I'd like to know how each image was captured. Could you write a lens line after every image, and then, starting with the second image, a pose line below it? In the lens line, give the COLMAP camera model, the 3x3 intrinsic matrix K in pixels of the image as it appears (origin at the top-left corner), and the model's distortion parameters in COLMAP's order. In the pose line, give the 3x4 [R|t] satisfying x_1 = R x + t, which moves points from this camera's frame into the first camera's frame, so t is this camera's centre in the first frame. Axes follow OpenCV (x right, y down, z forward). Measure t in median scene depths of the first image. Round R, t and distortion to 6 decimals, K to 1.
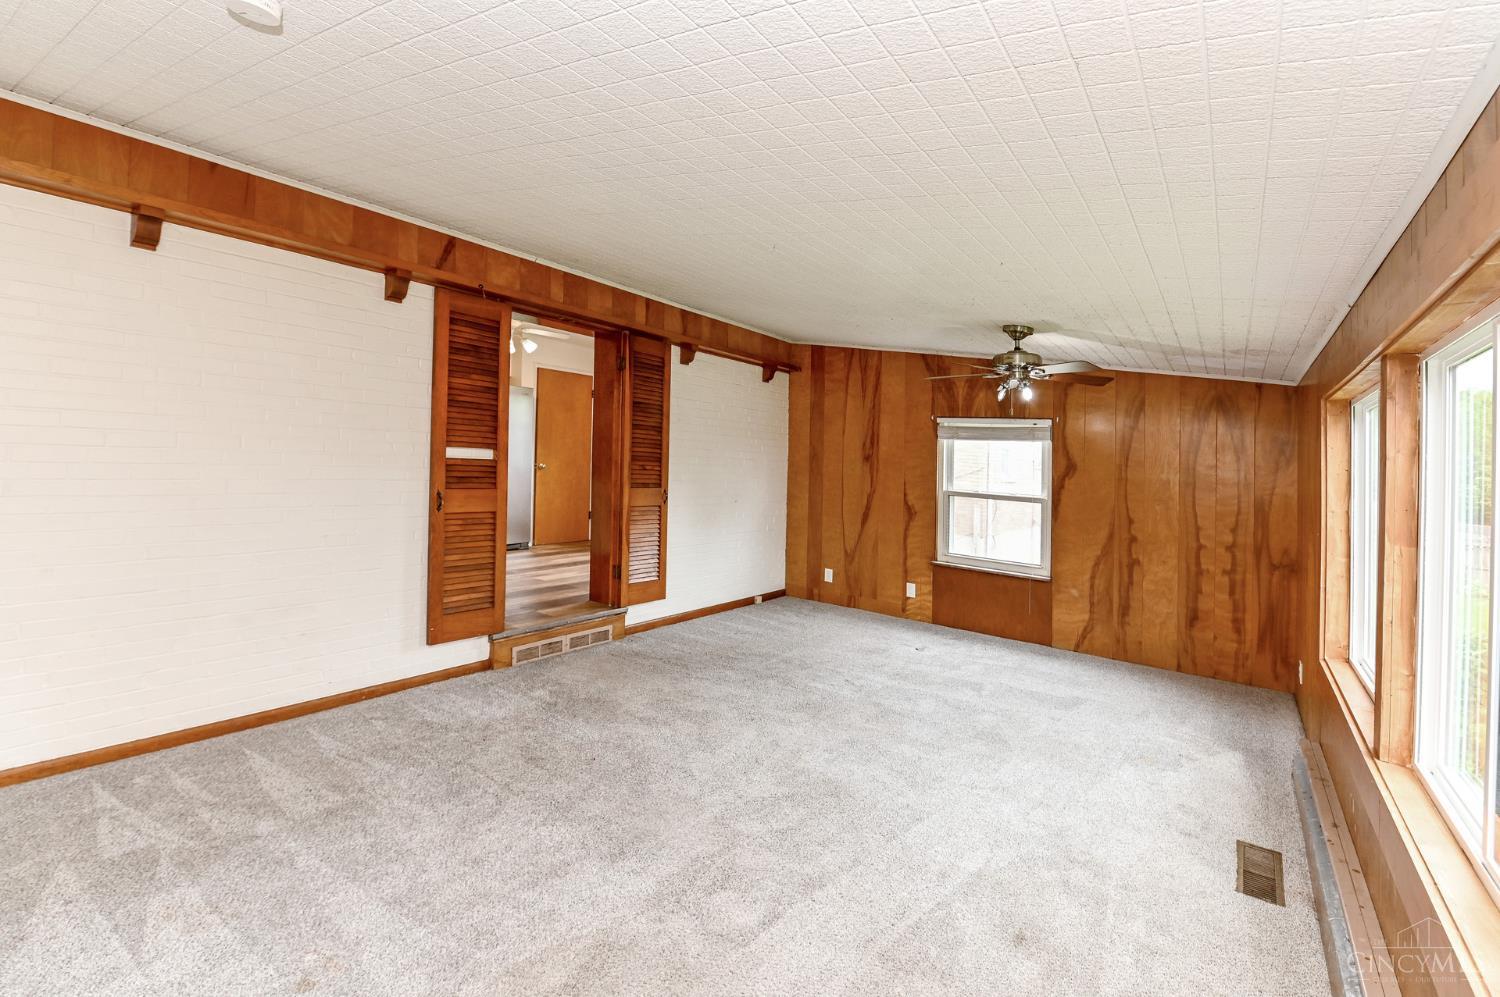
lens RADIAL K [[666.9, 0, 746.1], [0, 666.9, 457.3], [0, 0, 1]] dist [-0.000248, -0.010136]
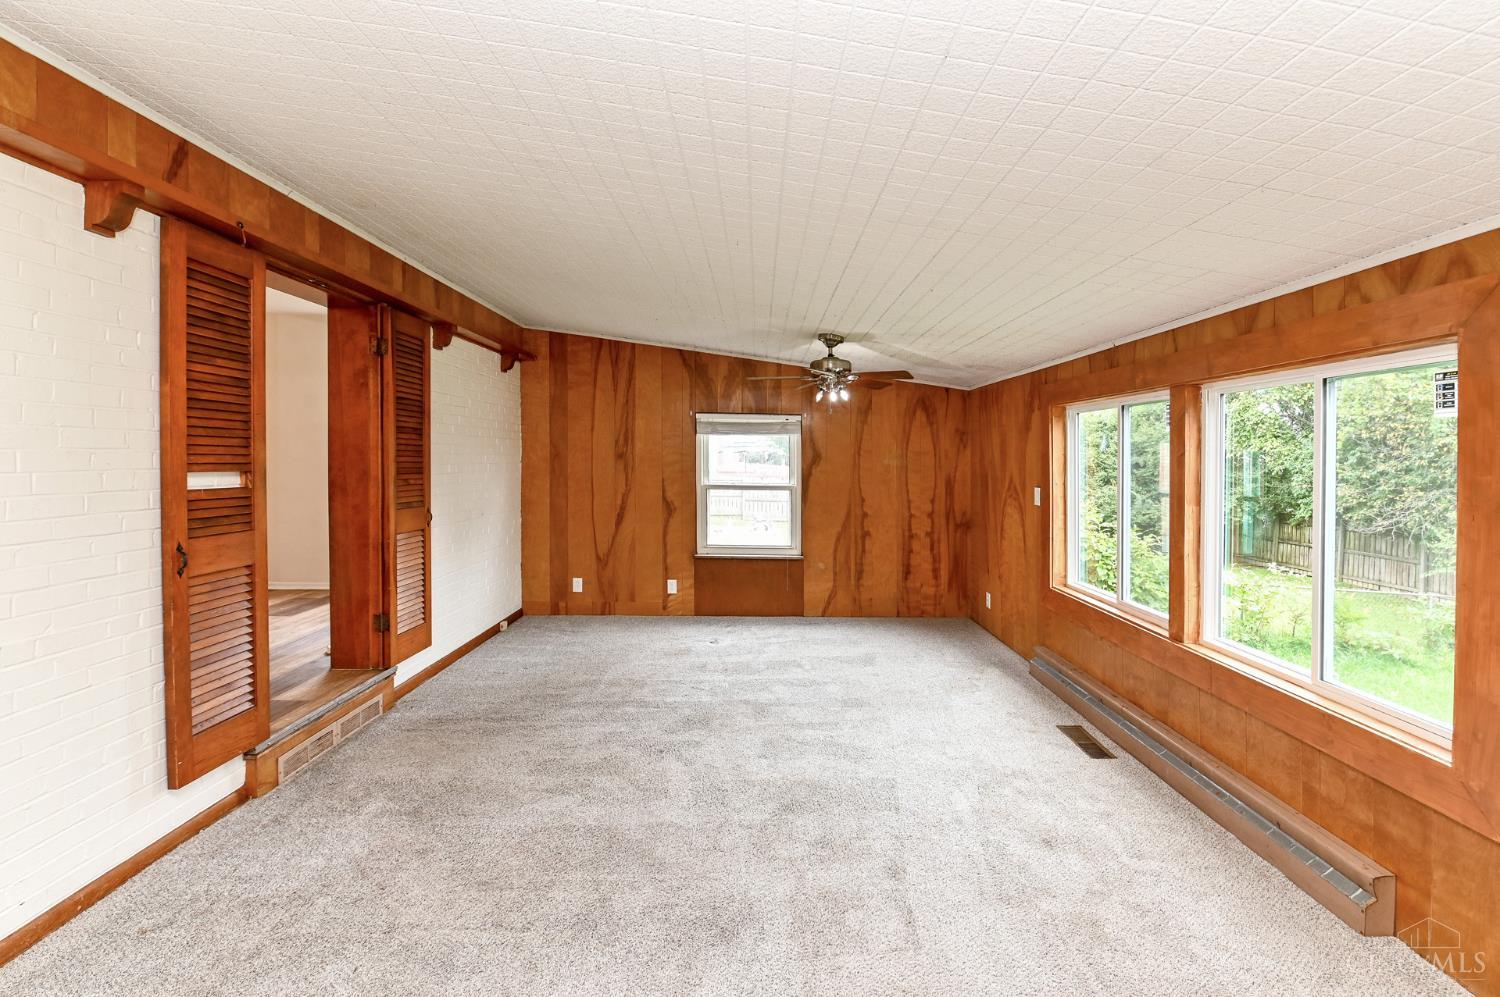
lens RADIAL K [[687.9, 0, 771.0], [0, 687.9, 459.1], [0, 0, 1]] dist [0.000270, -0.012892]
pose [[0.796605, -0.045734, 0.602768, -0.305806], [0.032655, 0.998934, 0.032635, -0.024307], [-0.603618, -0.006314, 0.797249, 0.114998]]
